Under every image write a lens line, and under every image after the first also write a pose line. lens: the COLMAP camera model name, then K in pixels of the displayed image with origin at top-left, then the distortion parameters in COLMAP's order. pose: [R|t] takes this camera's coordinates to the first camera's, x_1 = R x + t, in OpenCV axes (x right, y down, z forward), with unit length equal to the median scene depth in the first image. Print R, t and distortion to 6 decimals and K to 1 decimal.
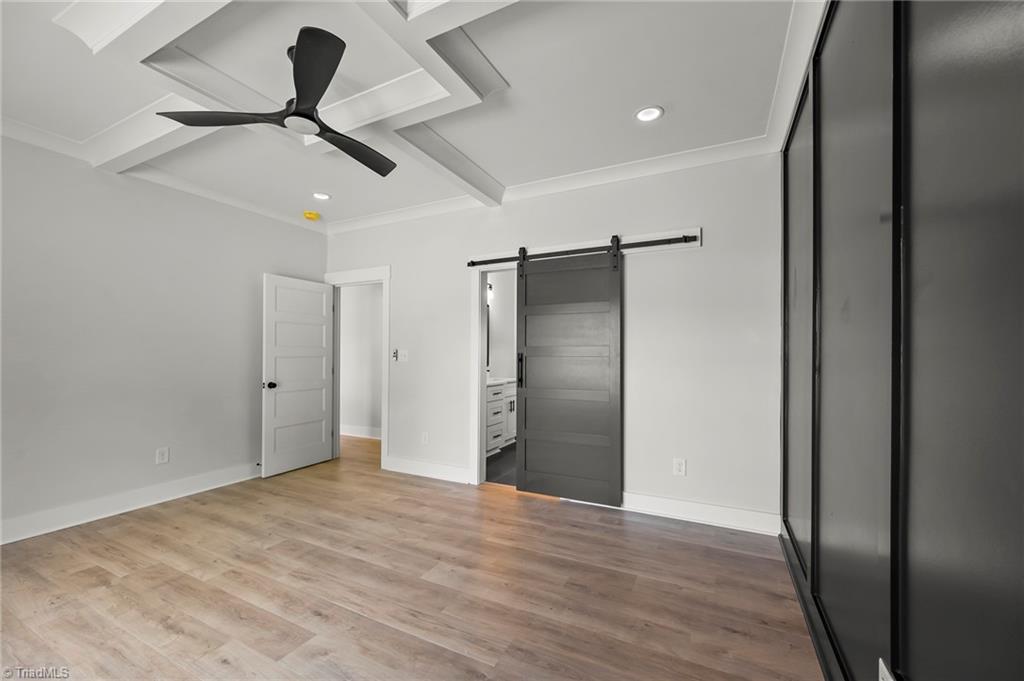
lens RADIAL K [[410.5, 0, 512.9], [0, 410.5, 353.7], [0, 0, 1]] dist [-0.001826, -0.000308]
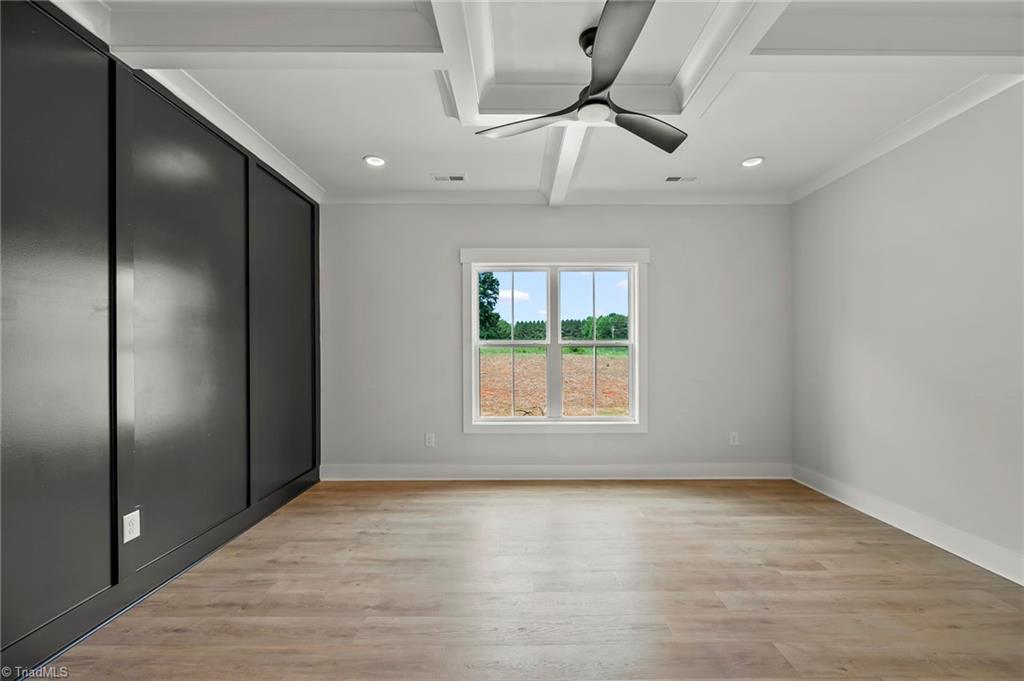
lens RADIAL K [[410.5, 0, 512.9], [0, 410.5, 353.7], [0, 0, 1]] dist [-0.001826, -0.000308]
pose [[-0.892725, -0.000363, -0.450601, 0.083776], [-0.002313, 0.999990, 0.003777, 0.010838], [0.450595, 0.004414, -0.892718, 1.722441]]
